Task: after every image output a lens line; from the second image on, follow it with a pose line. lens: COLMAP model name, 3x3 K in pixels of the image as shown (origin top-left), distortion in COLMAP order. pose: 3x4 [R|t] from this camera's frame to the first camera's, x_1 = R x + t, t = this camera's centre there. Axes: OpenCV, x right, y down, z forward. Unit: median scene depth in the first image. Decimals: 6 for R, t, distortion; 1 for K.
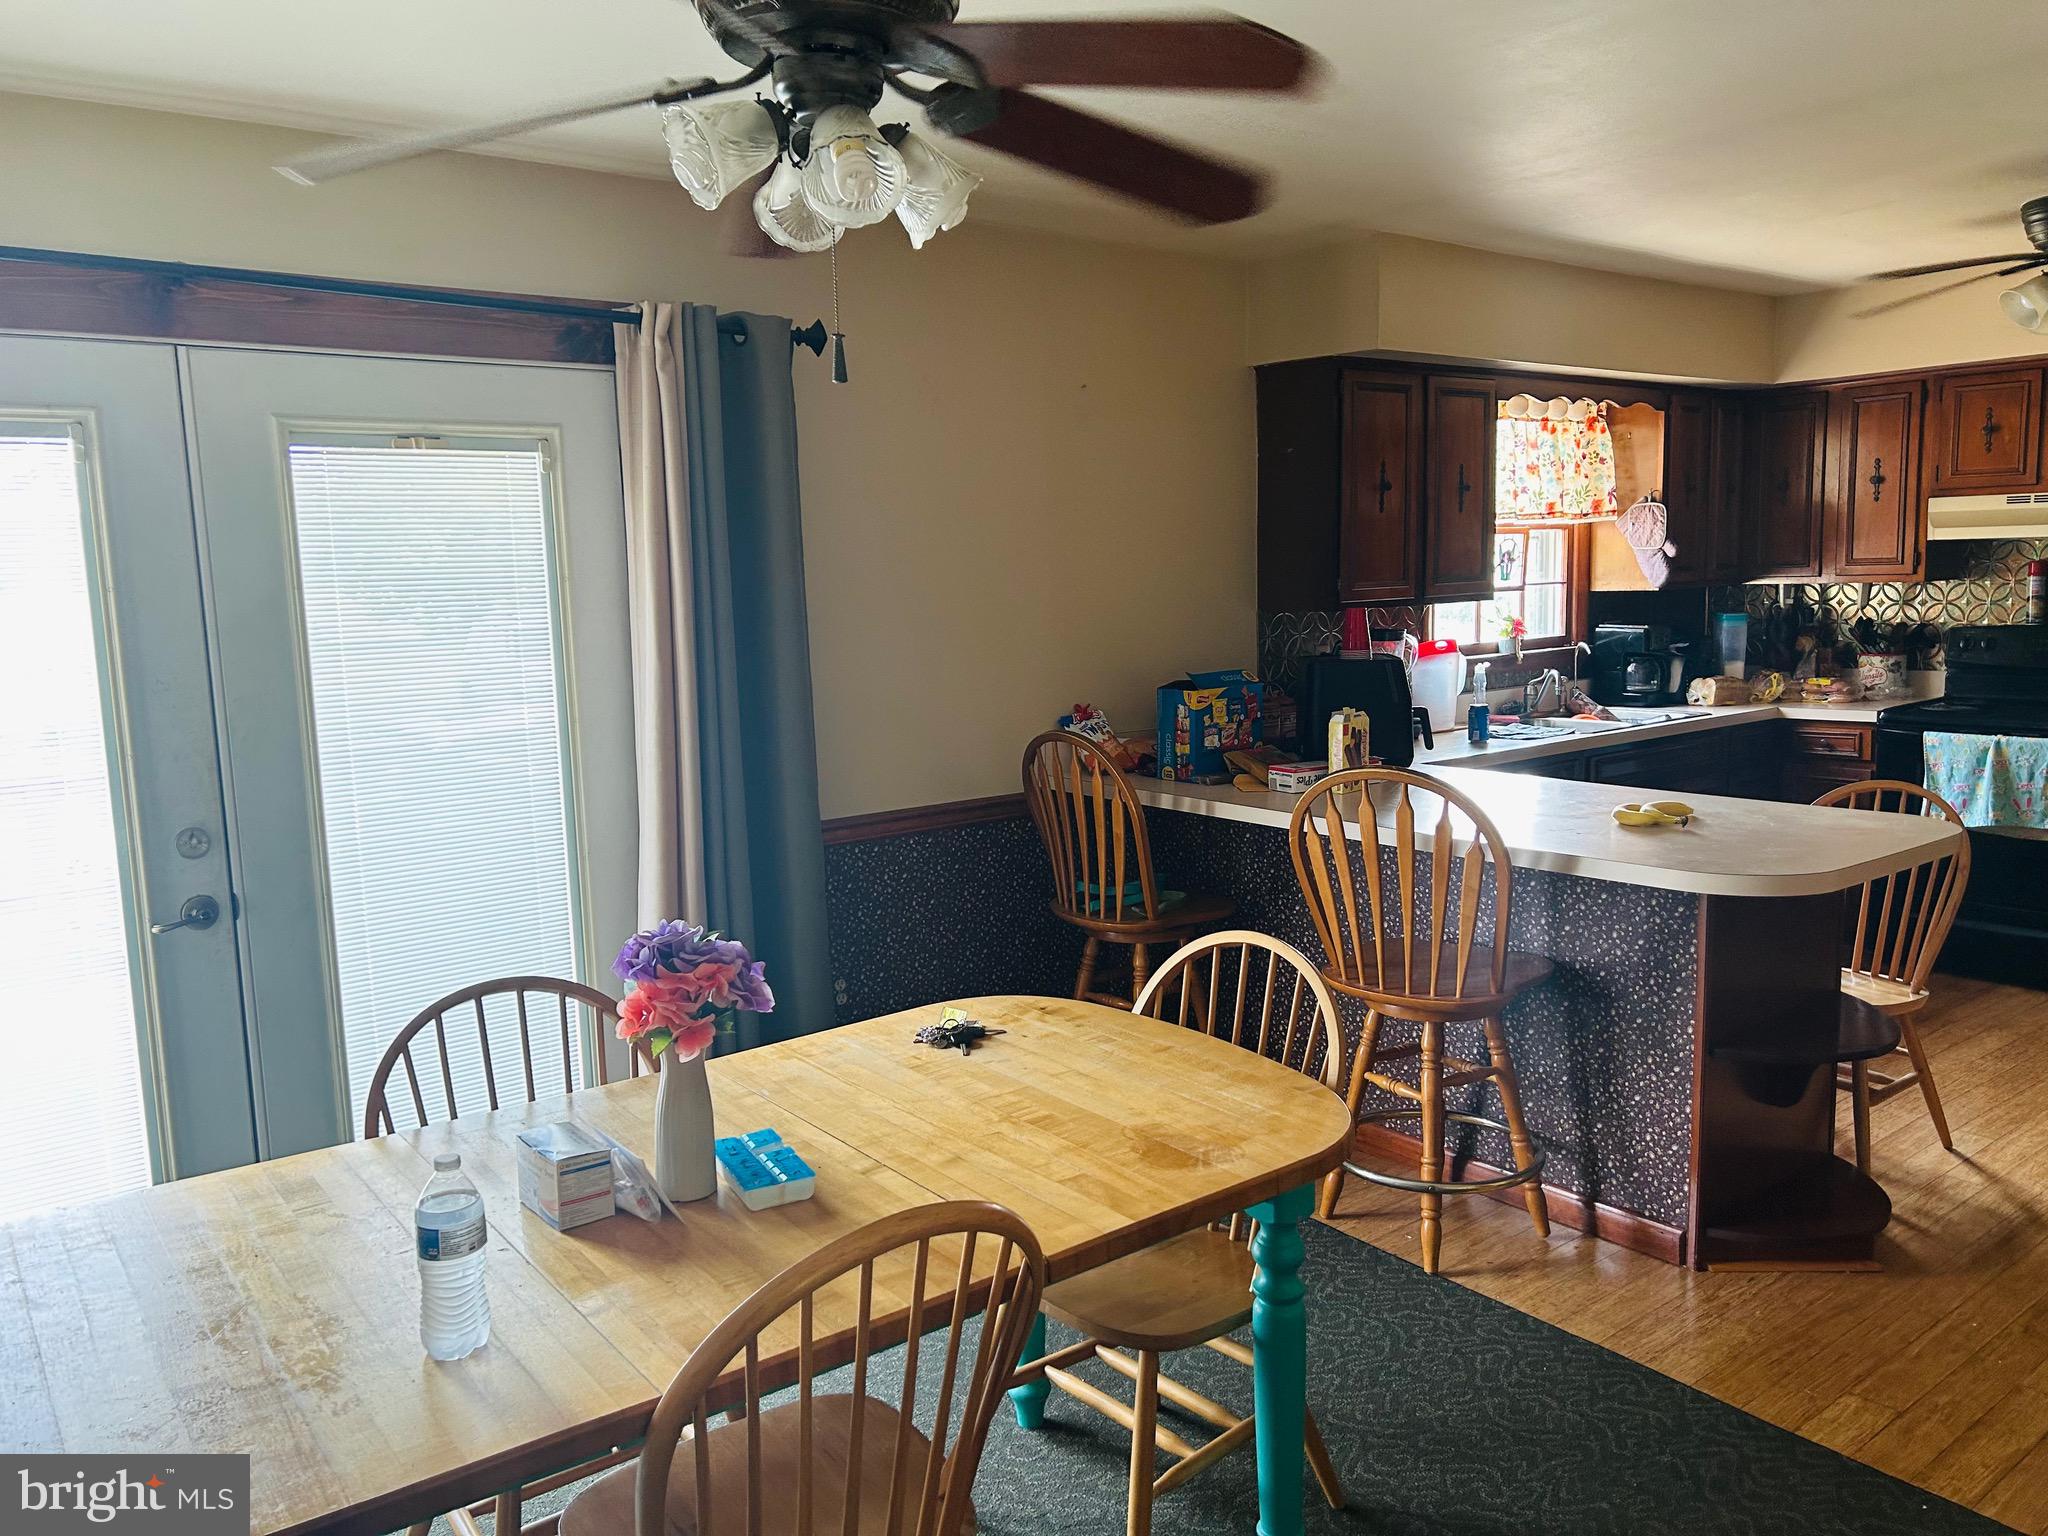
lens RADIAL K [[1518.2, 0, 1024.0], [0, 1518.2, 768.0], [0, 0, 1]] dist [0.001020, -0.006308]
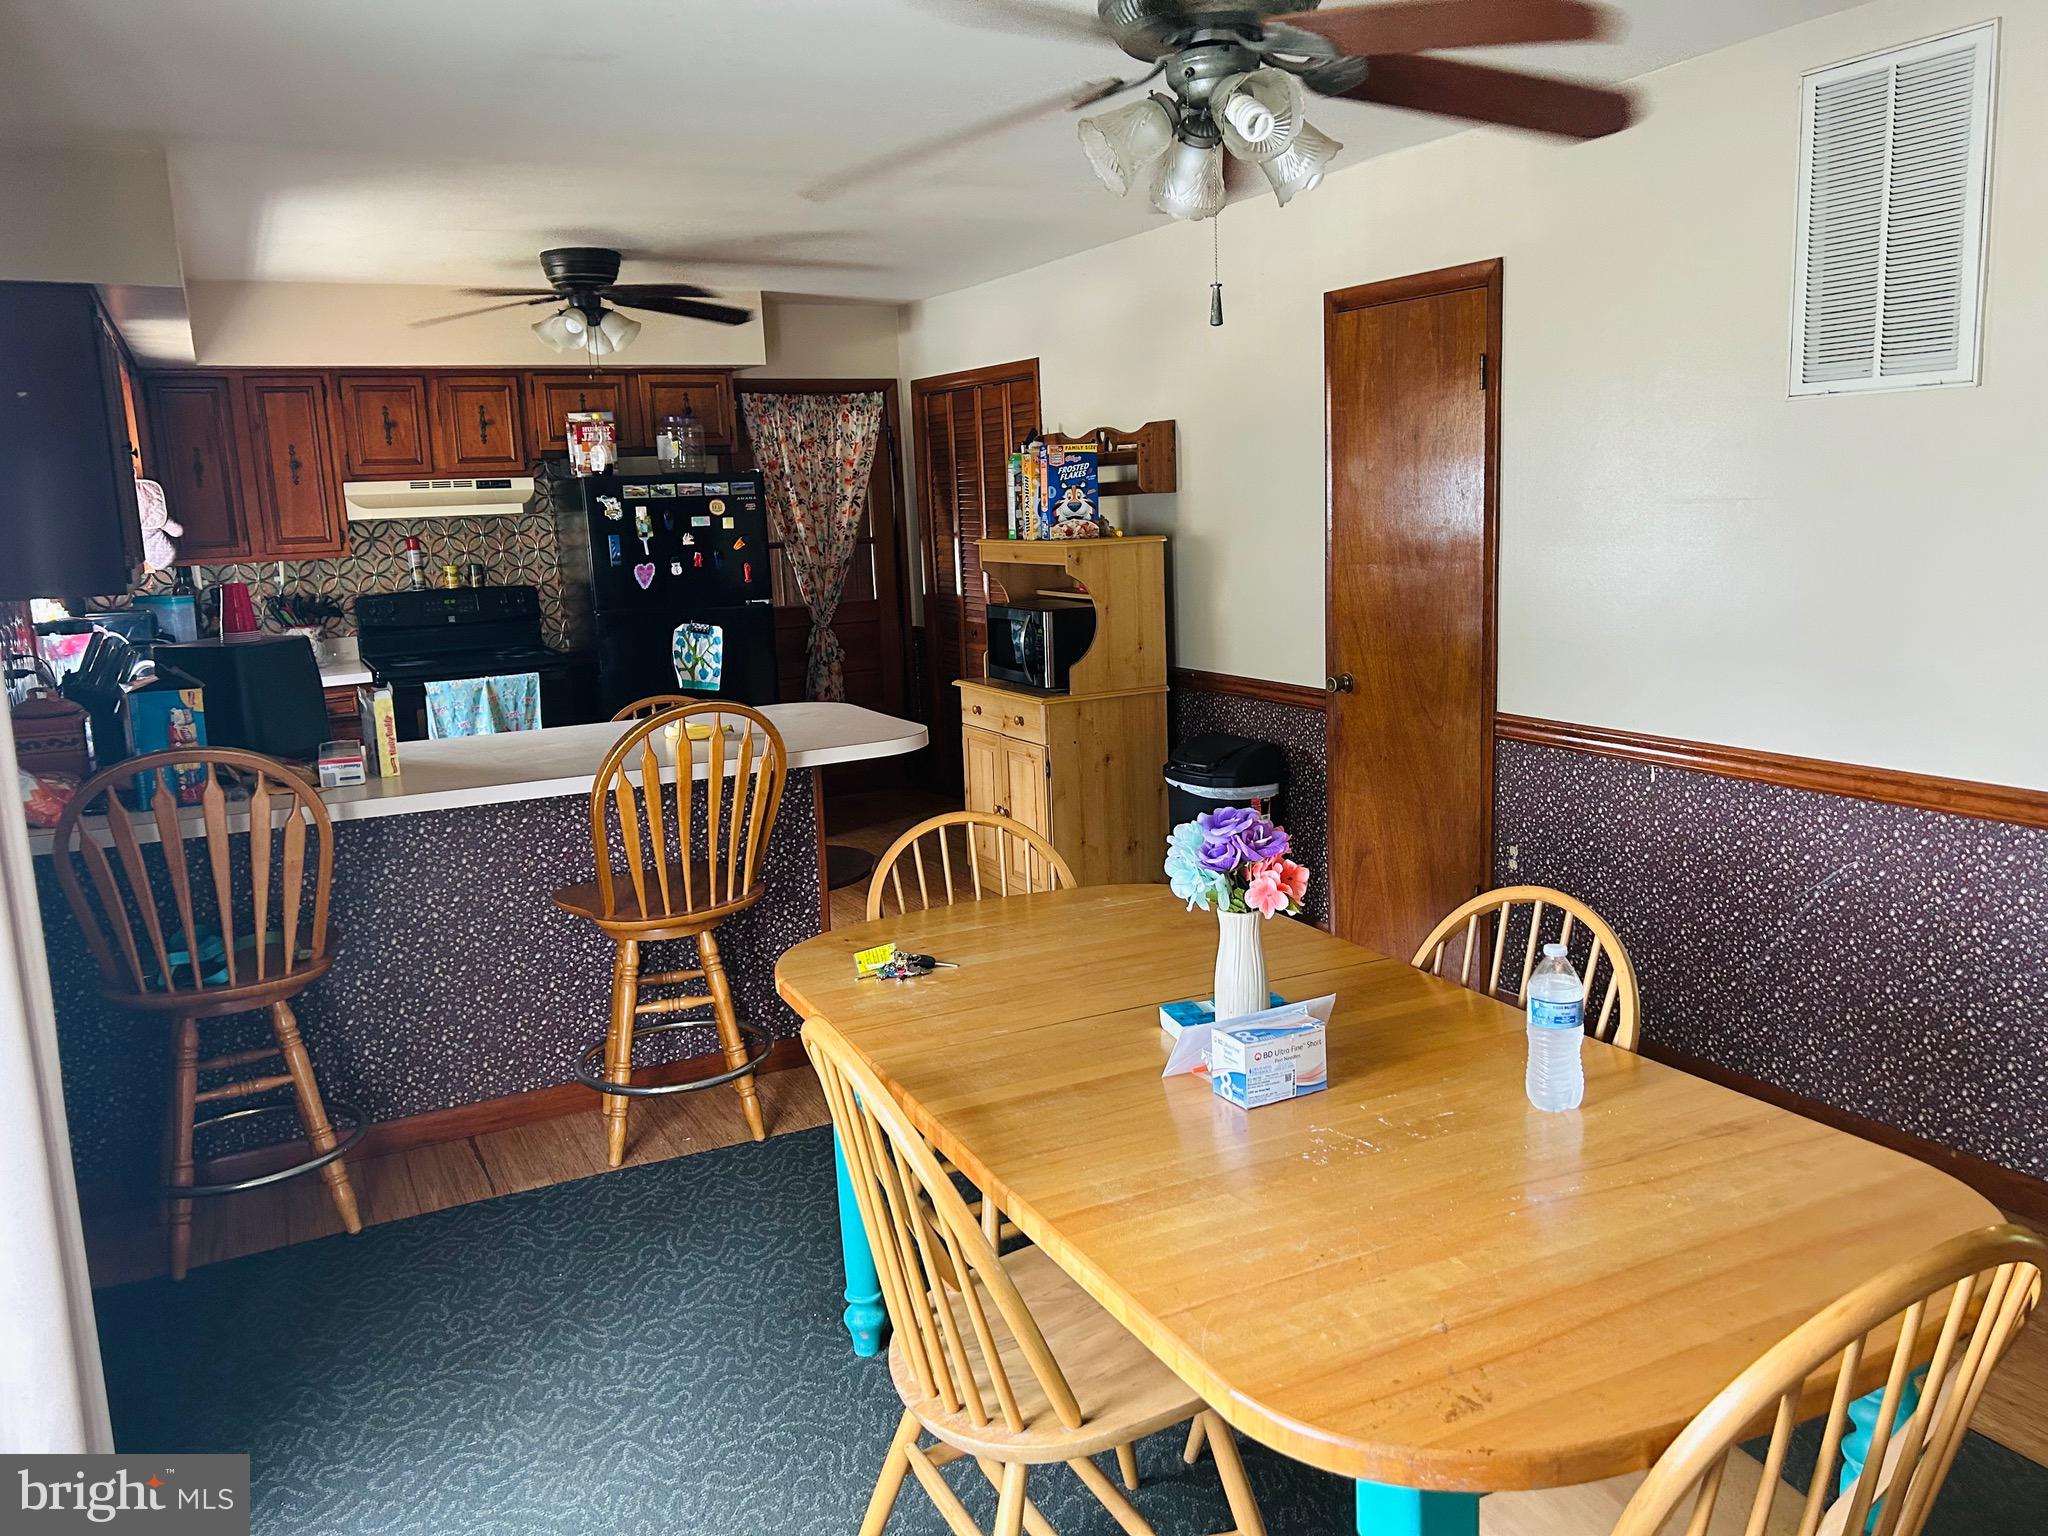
lens RADIAL K [[1518.2, 0, 1024.0], [0, 1518.2, 768.0], [0, 0, 1]] dist [0.001020, -0.006308]
pose [[0.180410, -0.153032, 0.971614, -0.423500], [0.162188, 0.978929, 0.124069, -0.027559], [-0.970127, 0.135200, 0.201429, 0.302136]]
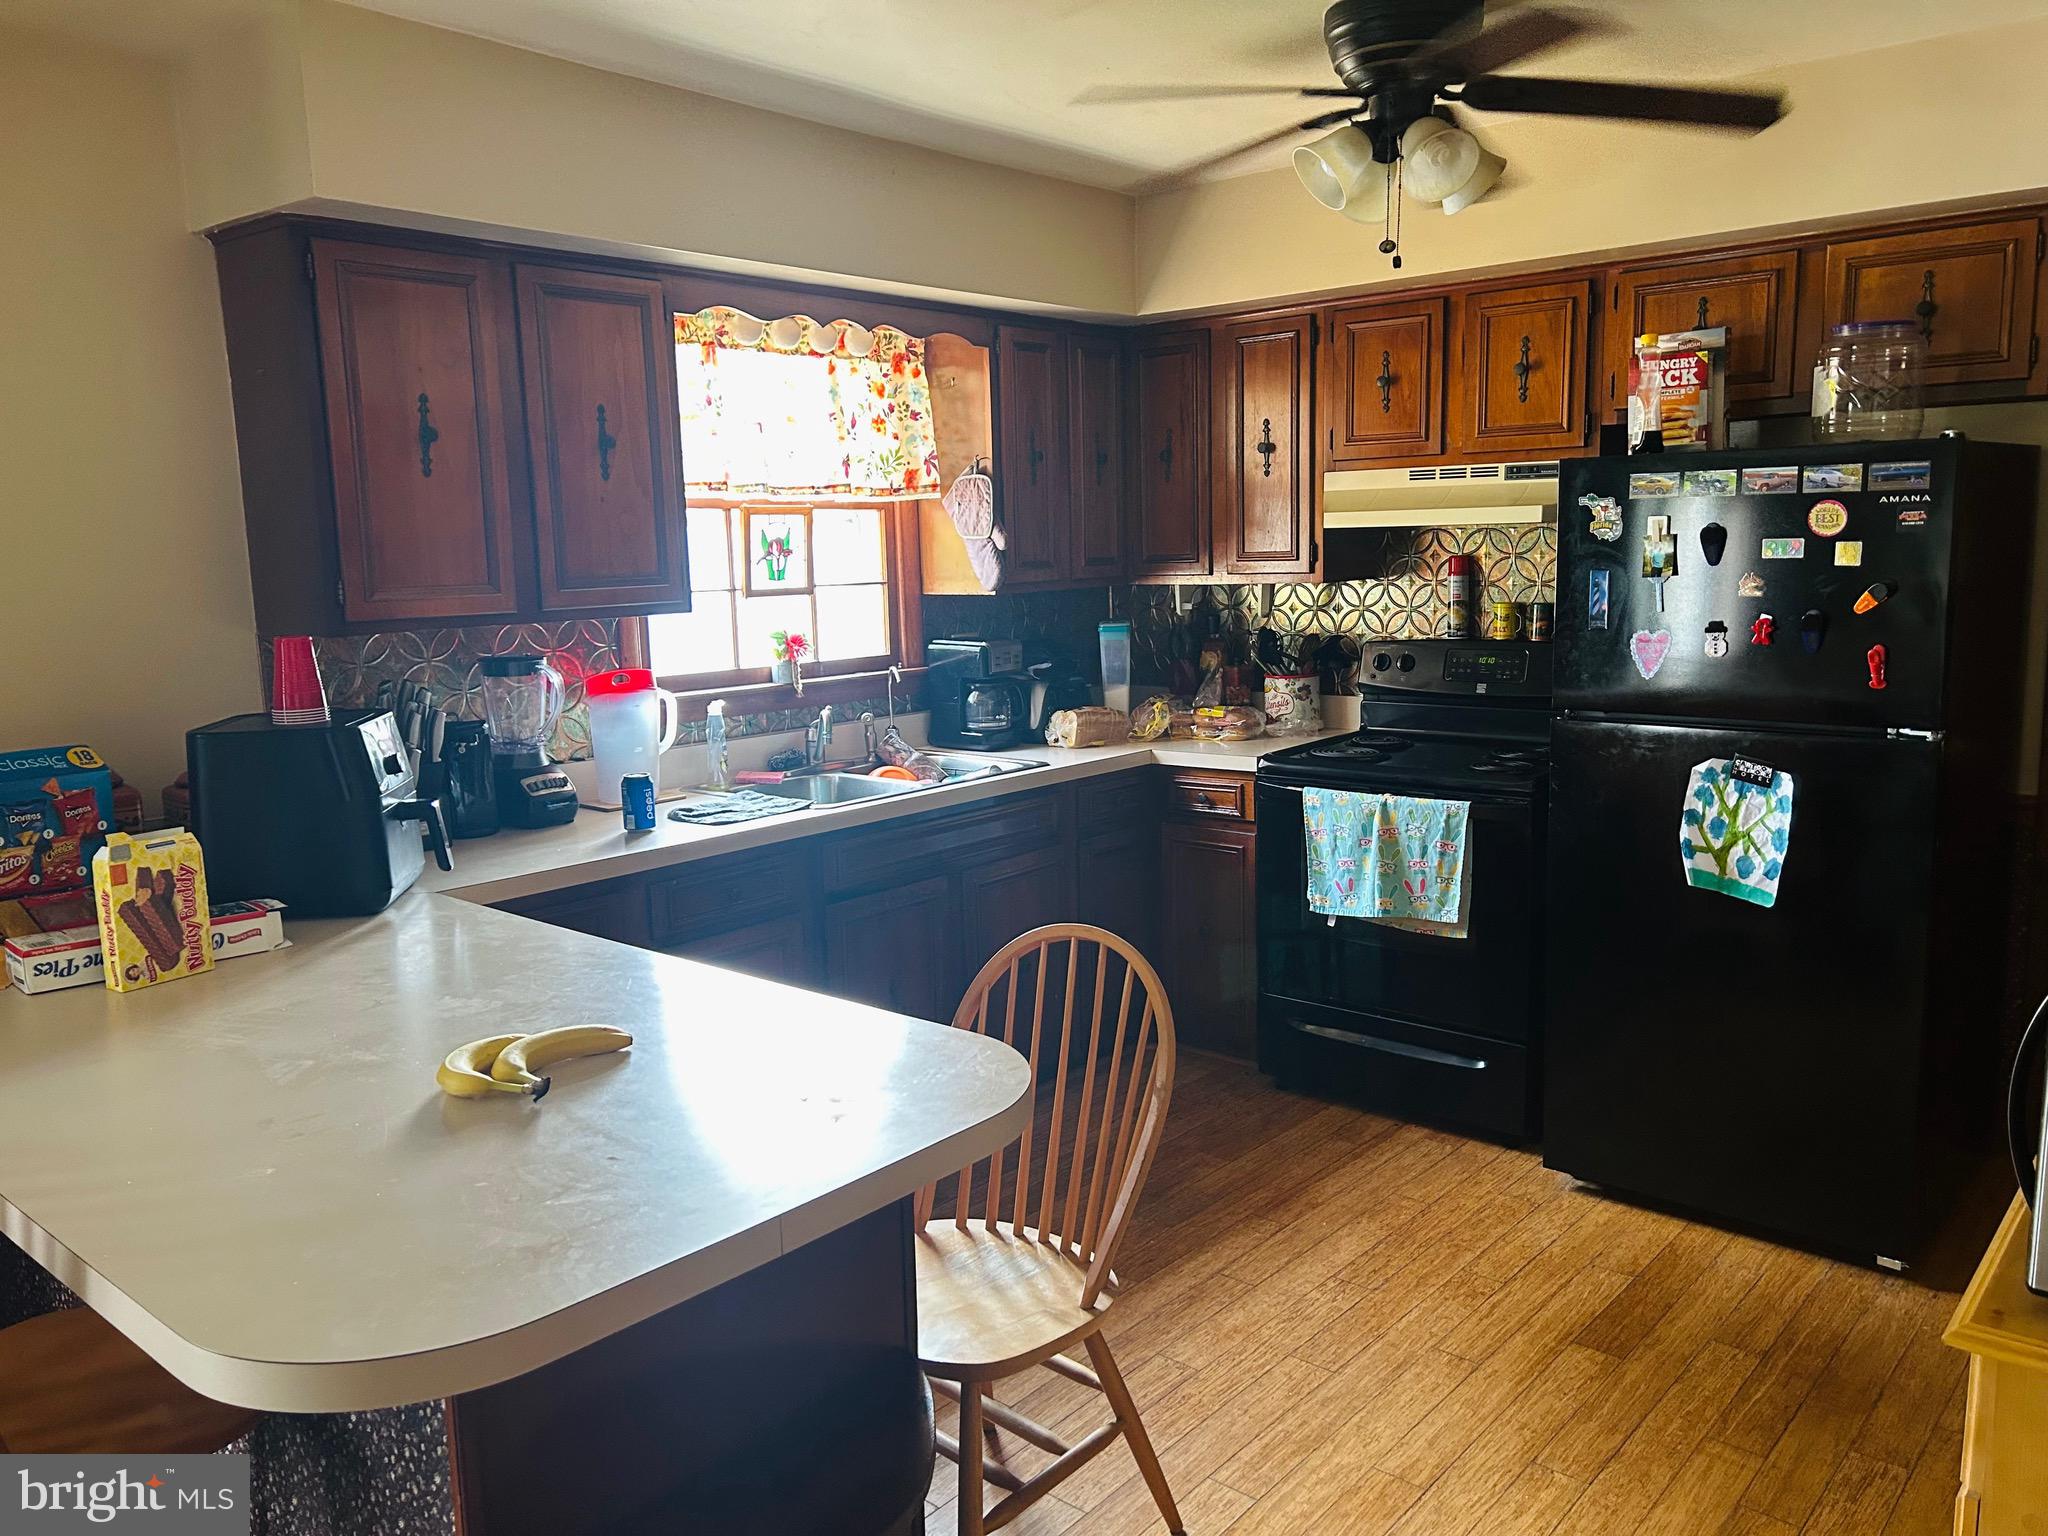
lens RADIAL K [[1556.1, 0, 1024.0], [0, 1556.1, 768.0], [0, 0, 1]] dist [0.088522, -0.121981]
pose [[0.978466, -0.023963, 0.205013, 0.276938], [0.021651, 0.999674, 0.013514, -0.042793], [-0.205270, -0.008784, 0.978666, 0.256628]]
